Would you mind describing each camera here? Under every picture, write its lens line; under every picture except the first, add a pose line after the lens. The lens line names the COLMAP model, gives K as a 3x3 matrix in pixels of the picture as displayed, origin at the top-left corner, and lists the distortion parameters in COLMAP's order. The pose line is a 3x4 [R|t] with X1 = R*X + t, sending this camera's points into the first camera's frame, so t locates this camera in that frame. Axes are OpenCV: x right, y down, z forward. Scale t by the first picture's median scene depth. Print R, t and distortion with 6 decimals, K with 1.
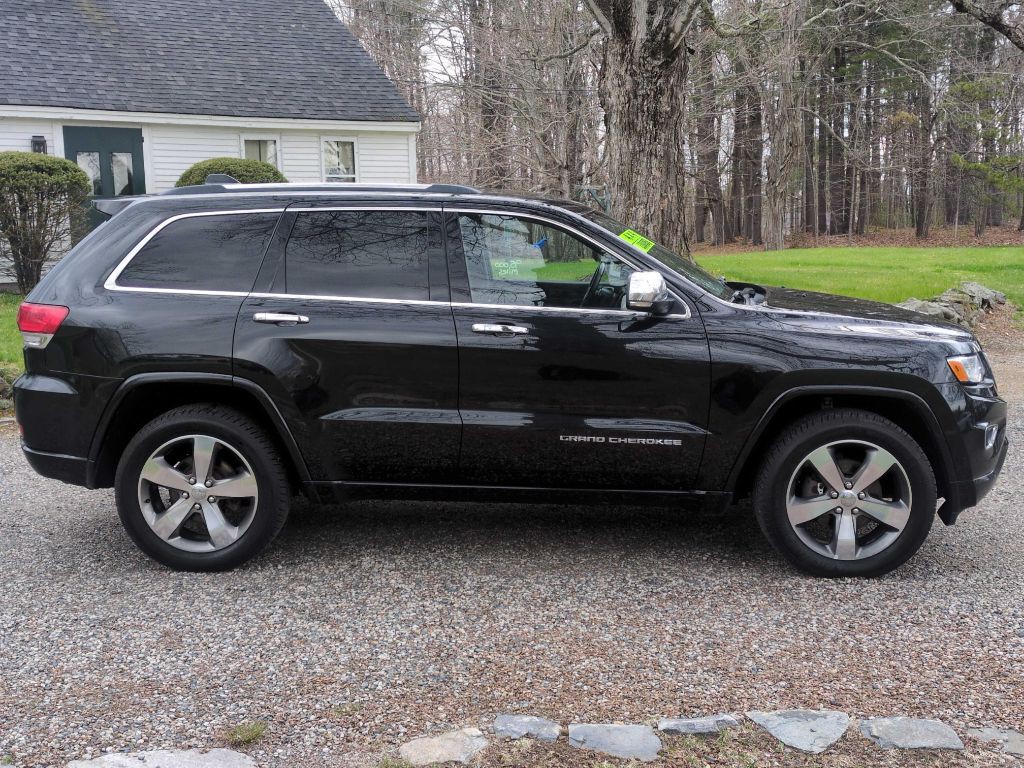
lens RADIAL K [[1261.8, 0, 512.5], [0, 1261.8, 389.2], [0, 0, 1]] dist [0.054090, 0.000000]
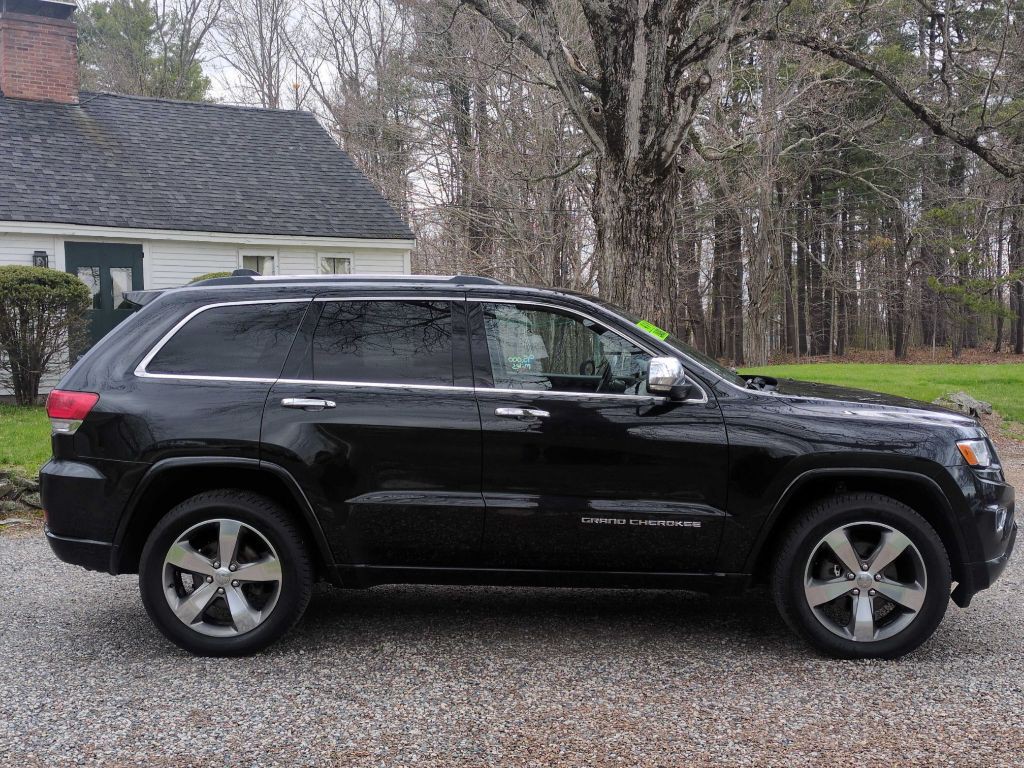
lens RADIAL K [[1261.8, 0, 520.7], [0, 1261.8, 390.0], [0, 0, 1]] dist [0.054090, 0.000000]
pose [[0.999791, 0.000077, 0.020429, -0.031445], [0.001886, 0.995374, -0.096062, 0.031124], [-0.020342, 0.096081, 0.995166, -0.022280]]
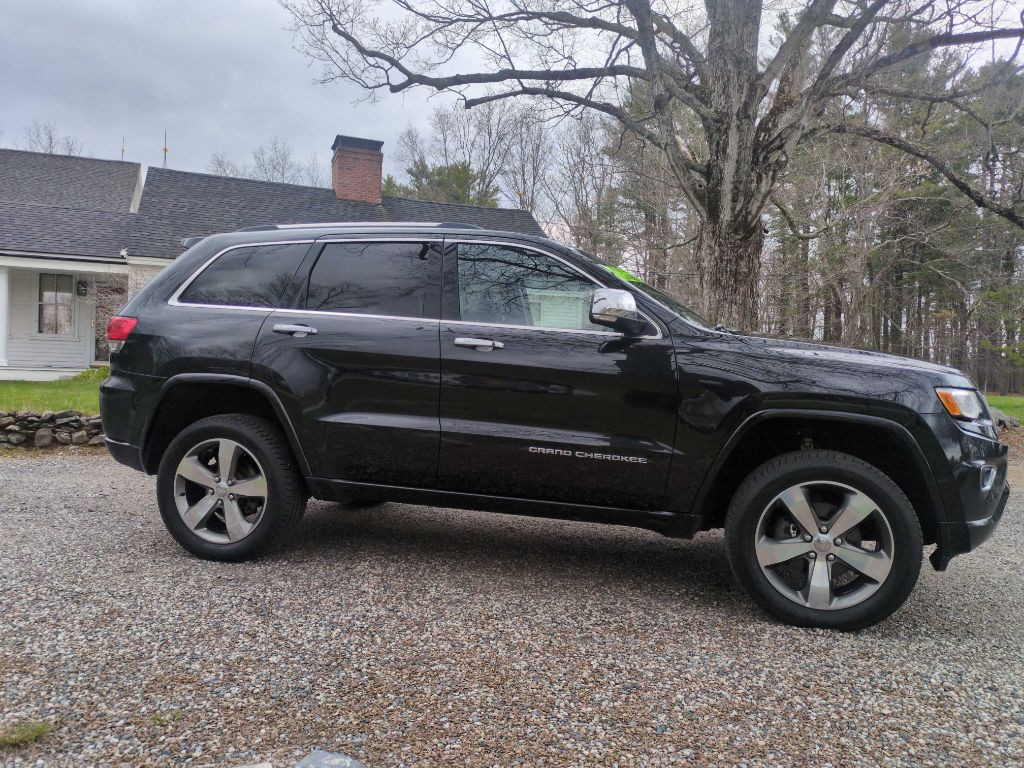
lens RADIAL K [[779.0, 0, 512.6], [0, 779.0, 387.6], [0, 0, 1]] dist [0.042209, -0.030419]
pose [[0.977141, 0.044793, -0.207817, 0.151442], [-0.069326, 0.991252, -0.112311, 0.051589], [0.200969, 0.124151, 0.971699, 0.357484]]
